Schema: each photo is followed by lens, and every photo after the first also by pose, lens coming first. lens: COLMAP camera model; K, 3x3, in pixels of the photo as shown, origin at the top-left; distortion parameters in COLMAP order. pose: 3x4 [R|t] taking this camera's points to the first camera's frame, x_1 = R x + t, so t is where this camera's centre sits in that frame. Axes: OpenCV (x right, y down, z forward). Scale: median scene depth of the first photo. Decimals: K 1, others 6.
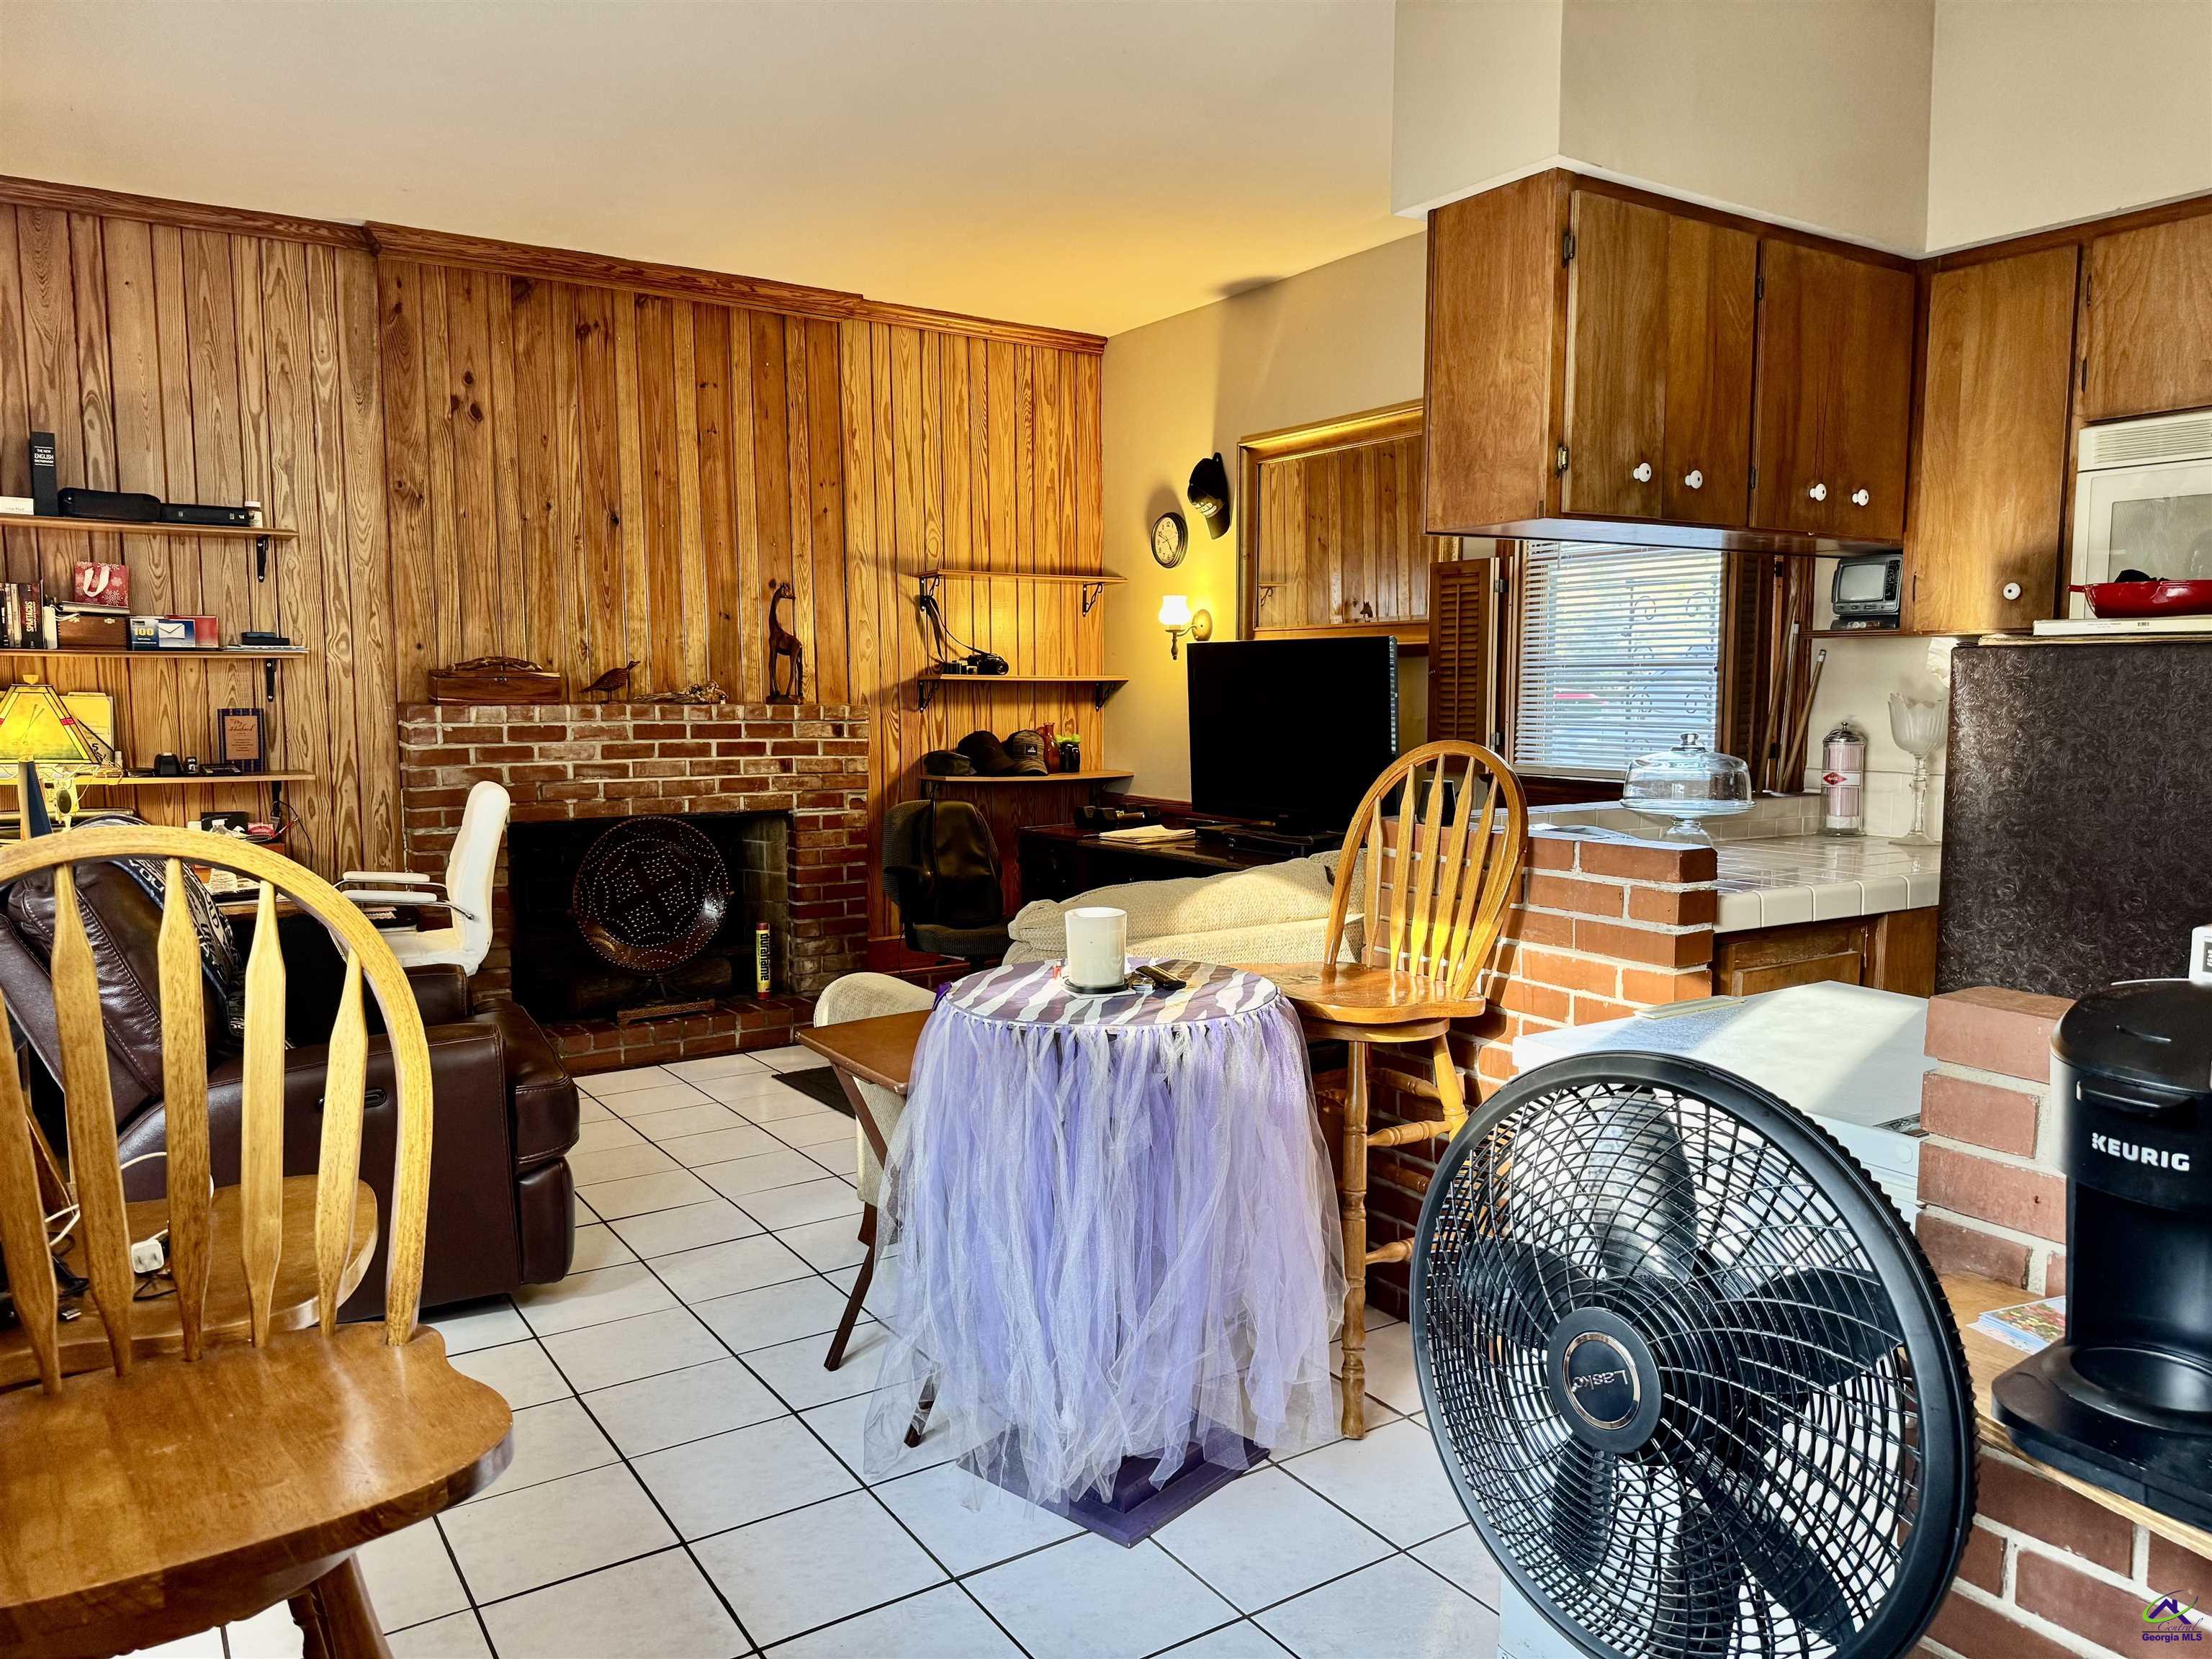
lens RADIAL K [[1575.0, 0, 1126.2], [0, 1575.0, 845.2], [0, 0, 1]] dist [0.066661, -0.072921]
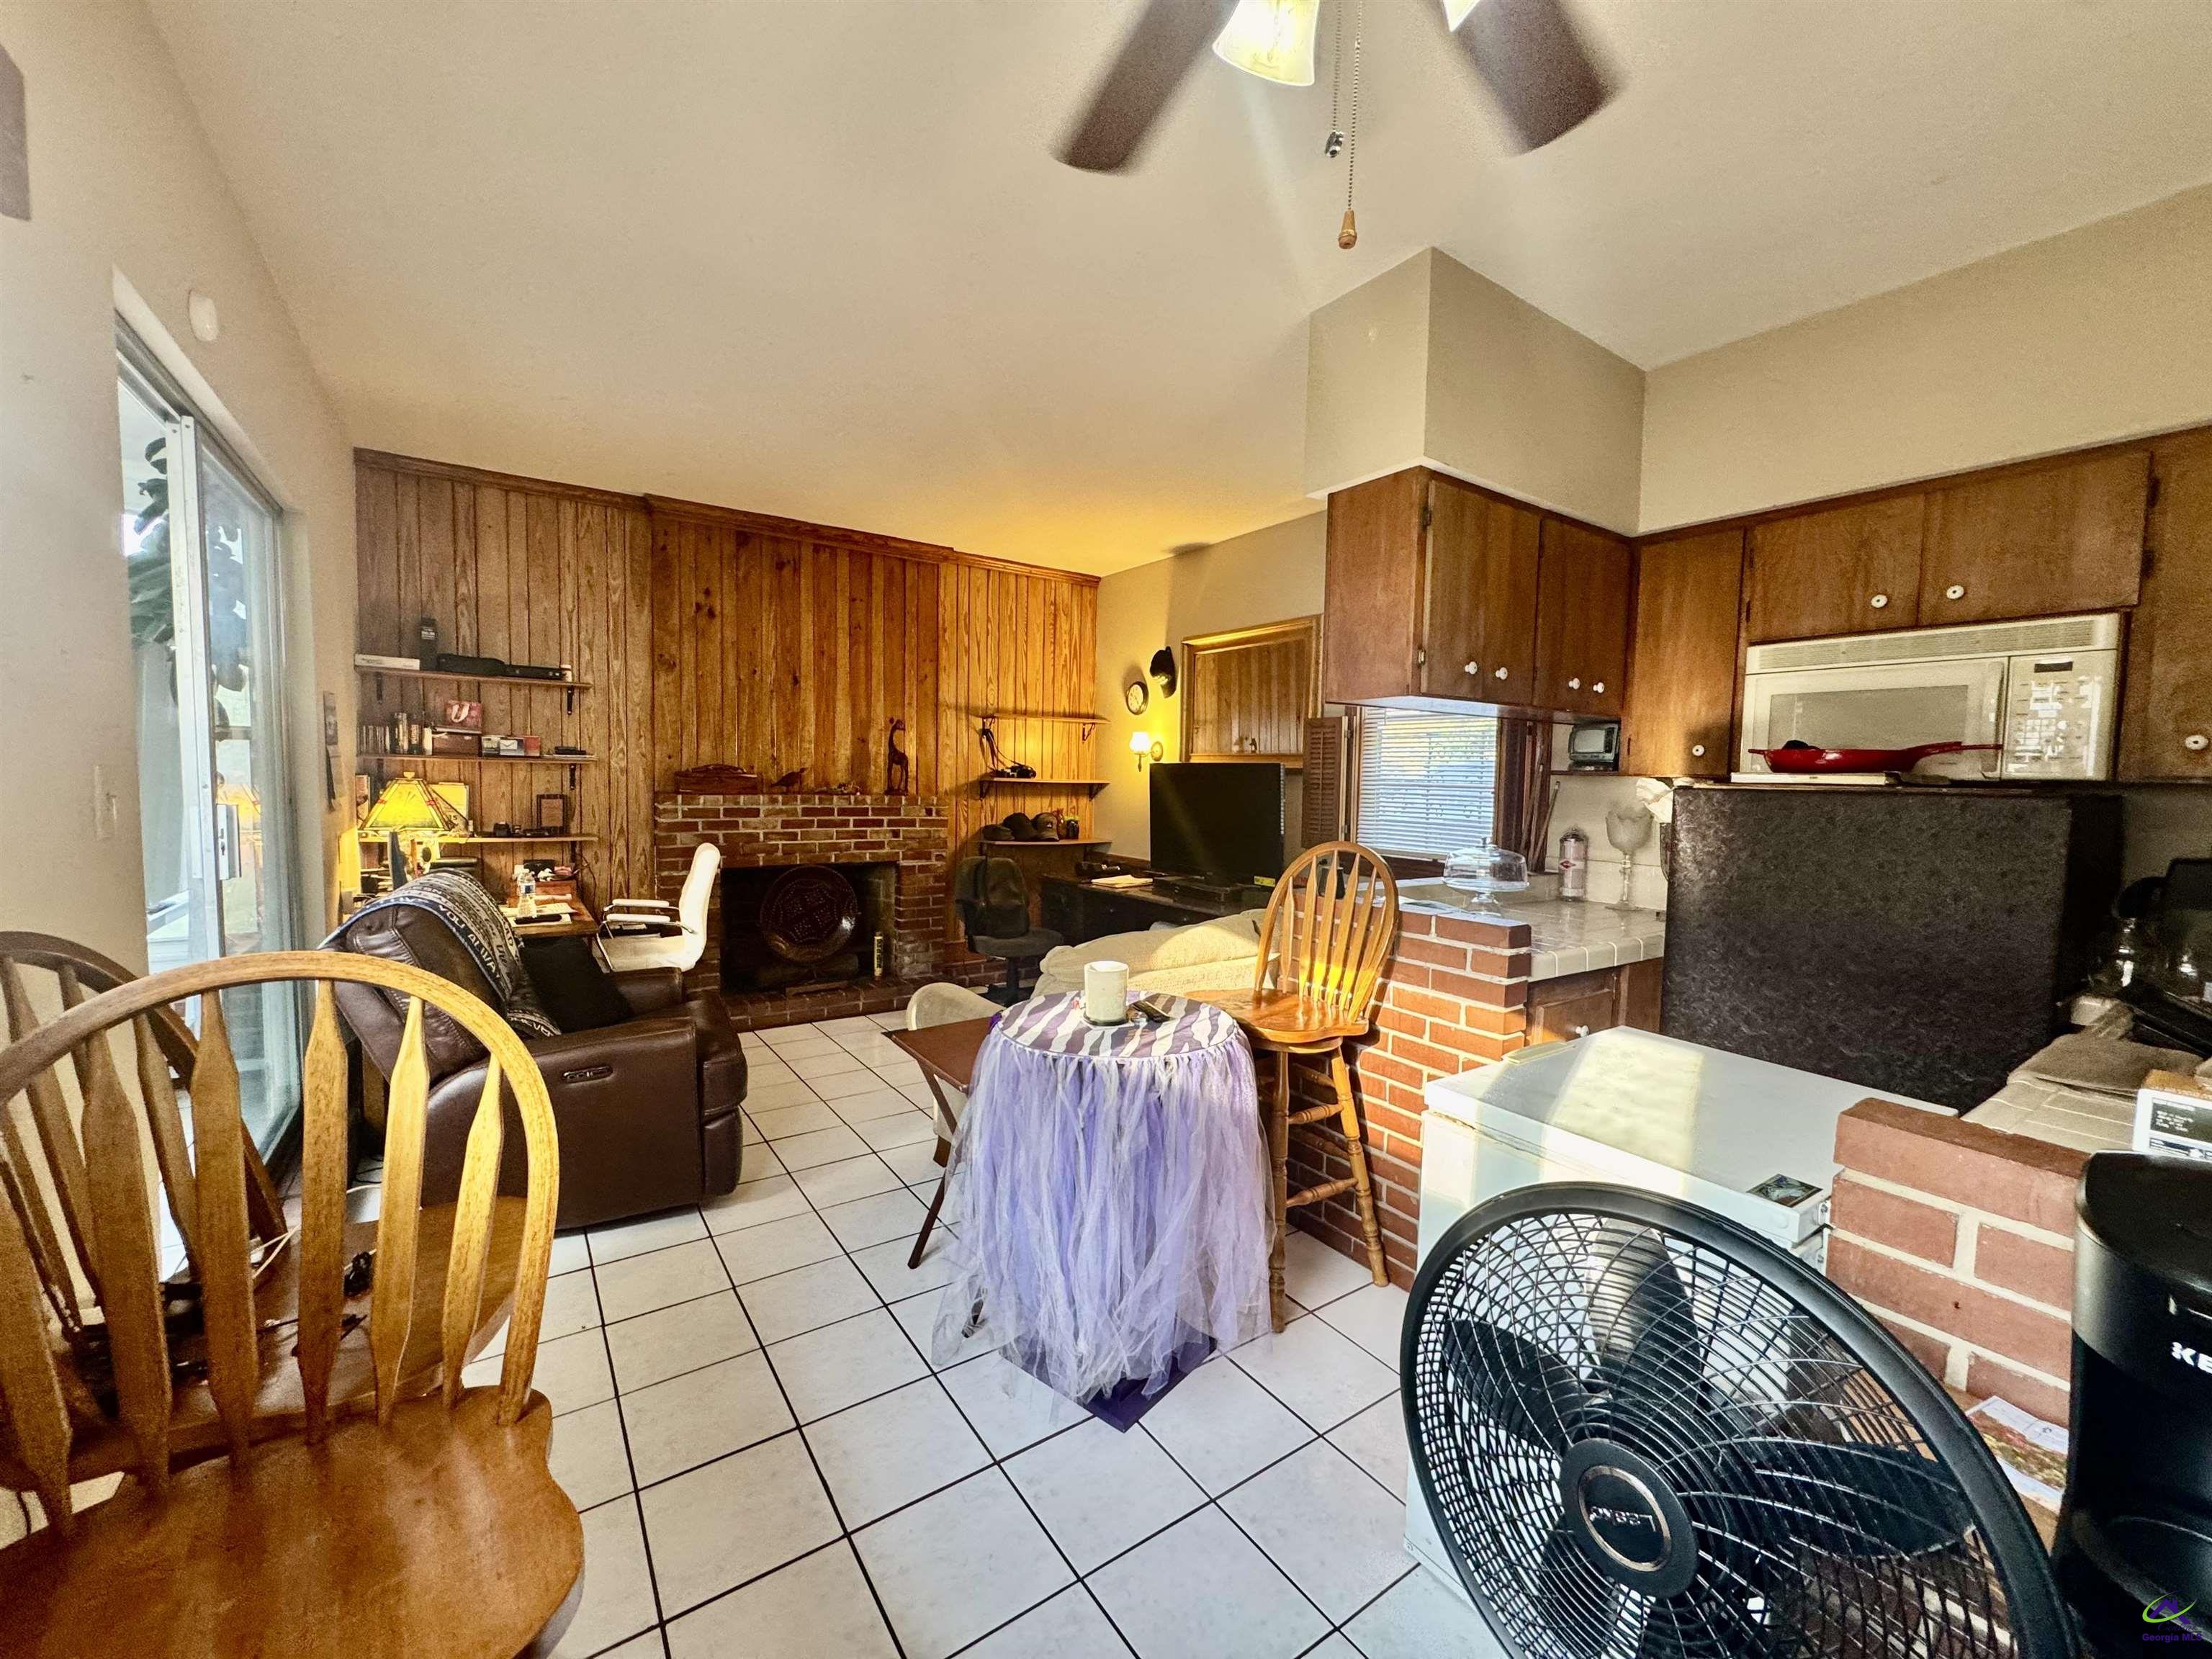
lens RADIAL K [[886.6, 0, 1115.3], [0, 886.6, 834.9], [0, 0, 1]] dist [-0.001080, 0.000584]
pose [[0.999528, 0.019492, 0.023747, -0.022292], [-0.018653, 0.999211, -0.035060, -0.032251], [-0.024412, 0.034601, 0.999103, 0.141103]]
